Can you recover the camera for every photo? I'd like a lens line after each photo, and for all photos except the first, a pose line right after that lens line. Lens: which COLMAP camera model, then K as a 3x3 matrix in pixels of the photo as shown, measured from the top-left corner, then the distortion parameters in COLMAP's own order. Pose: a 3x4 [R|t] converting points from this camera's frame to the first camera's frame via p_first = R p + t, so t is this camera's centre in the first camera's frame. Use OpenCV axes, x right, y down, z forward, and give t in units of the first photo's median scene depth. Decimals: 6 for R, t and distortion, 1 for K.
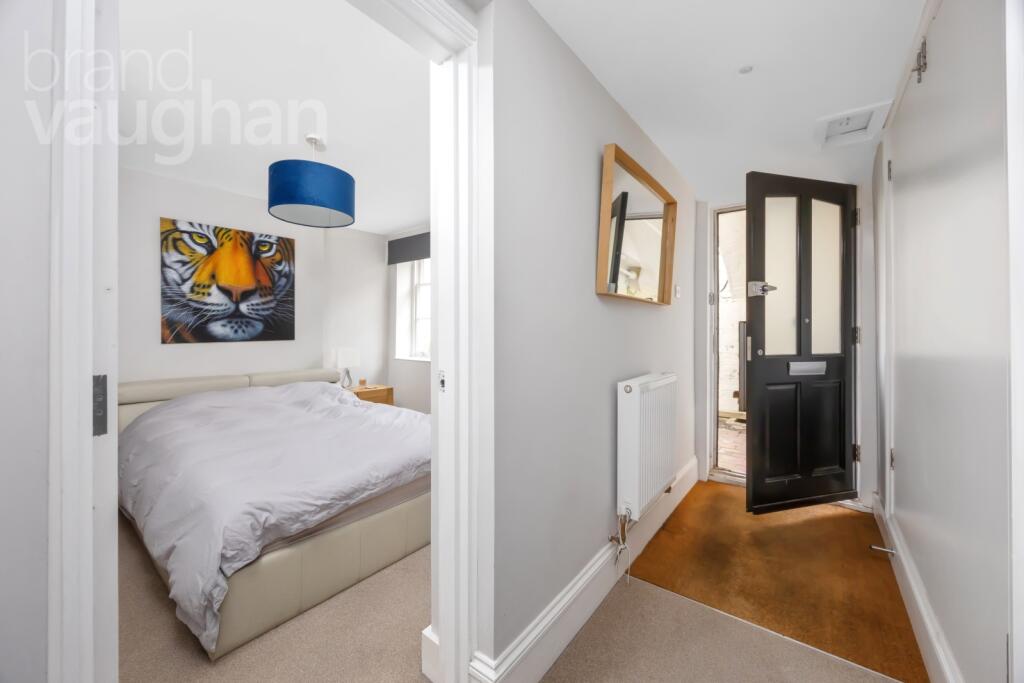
lens RADIAL K [[391.9, 0, 511.3], [0, 391.9, 333.7], [0, 0, 1]] dist [-0.002503, 0.000675]
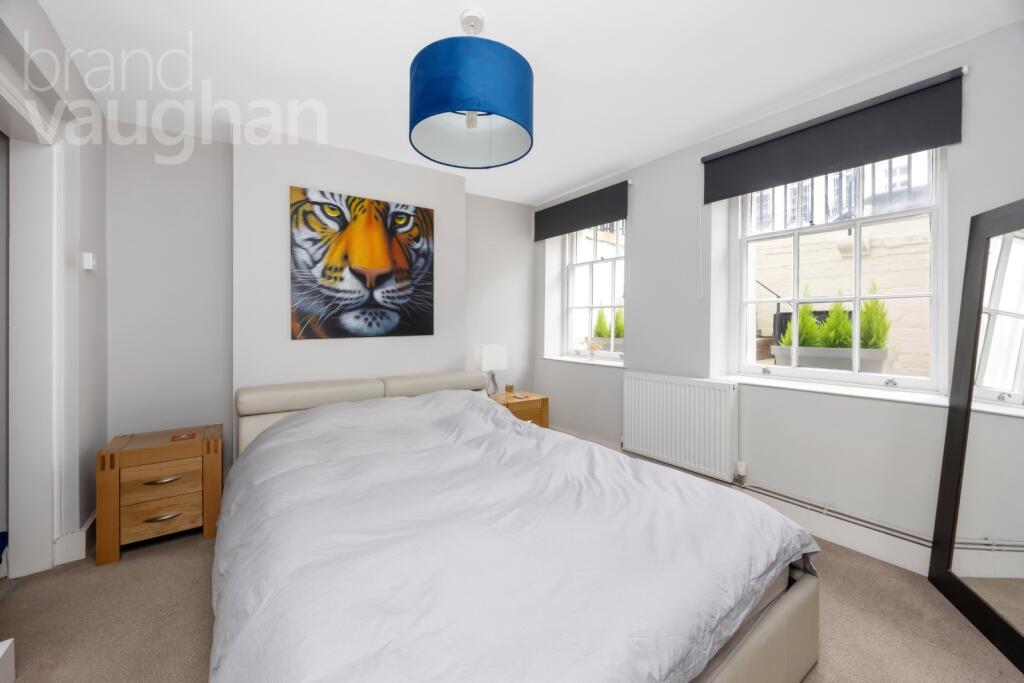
lens RADIAL K [[391.9, 0, 507.9], [0, 391.9, 326.4], [0, 0, 1]] dist [-0.002503, 0.000675]
pose [[0.959260, 0.001625, -0.282520, -0.206391], [-0.001366, 0.999998, 0.001115, -0.003330], [0.282521, -0.000684, 0.959261, 0.311735]]
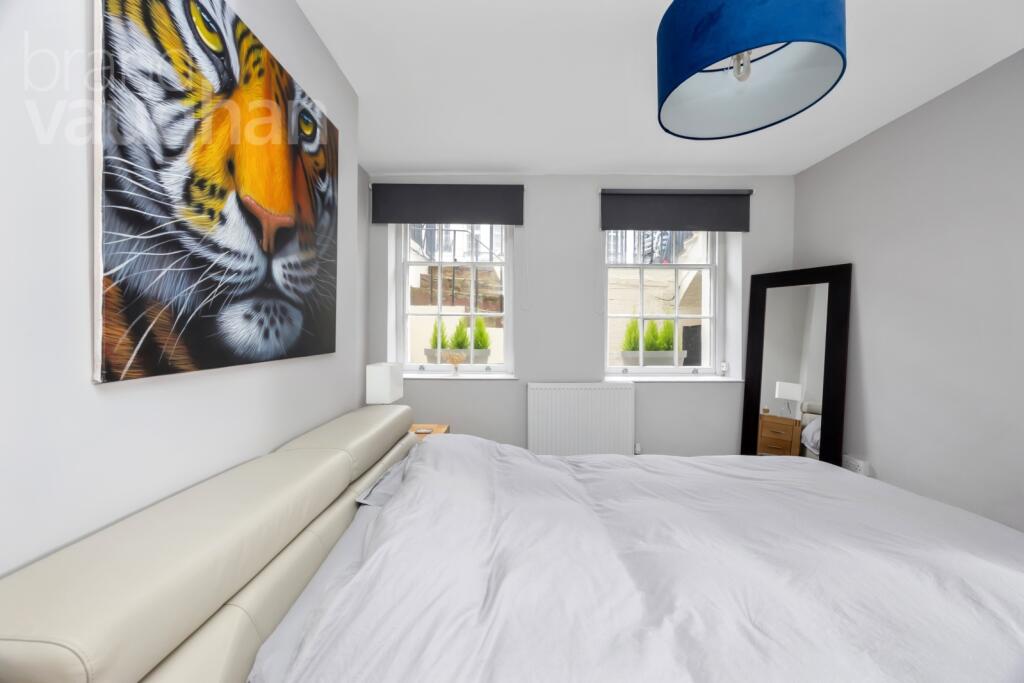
lens RADIAL K [[391.9, 0, 508.9], [0, 391.9, 343.6], [0, 0, 1]] dist [-0.002503, 0.000675]
pose [[0.786818, -0.013135, 0.617045, -0.781214], [0.002197, 0.999827, 0.018483, -0.003333], [-0.617181, -0.013187, 0.786711, 0.595589]]
